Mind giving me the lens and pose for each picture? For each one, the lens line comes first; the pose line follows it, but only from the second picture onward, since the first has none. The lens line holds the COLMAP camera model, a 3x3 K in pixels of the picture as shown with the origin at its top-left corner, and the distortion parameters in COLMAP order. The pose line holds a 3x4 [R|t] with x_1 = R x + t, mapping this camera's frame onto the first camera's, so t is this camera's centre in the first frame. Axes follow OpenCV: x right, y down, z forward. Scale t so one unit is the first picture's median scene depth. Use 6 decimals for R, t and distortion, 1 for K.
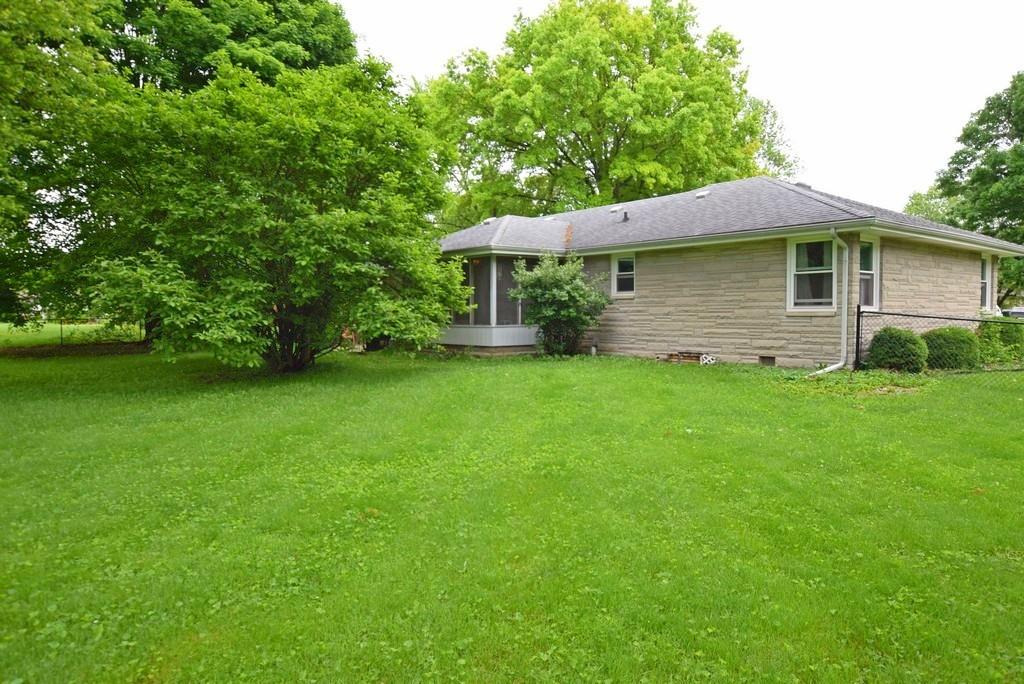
lens RADIAL K [[675.7, 0, 512.0], [0, 675.7, 342.0], [0, 0, 1]] dist [-0.002554, -0.001571]
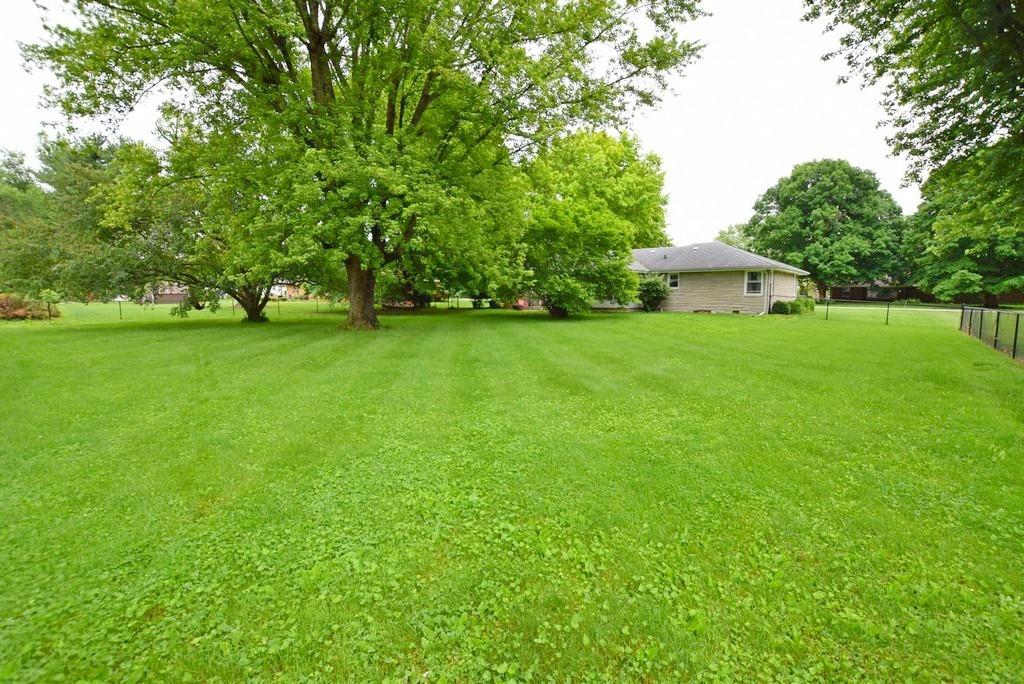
lens RADIAL K [[451.3, 0, 517.3], [0, 451.3, 341.1], [0, 0, 1]] dist [-0.025956, 0.001417]
pose [[0.987166, -0.014196, 0.159066, -0.709010], [0.004741, 0.998207, 0.059663, 0.026946], [-0.159628, -0.058144, 0.985464, -0.629381]]
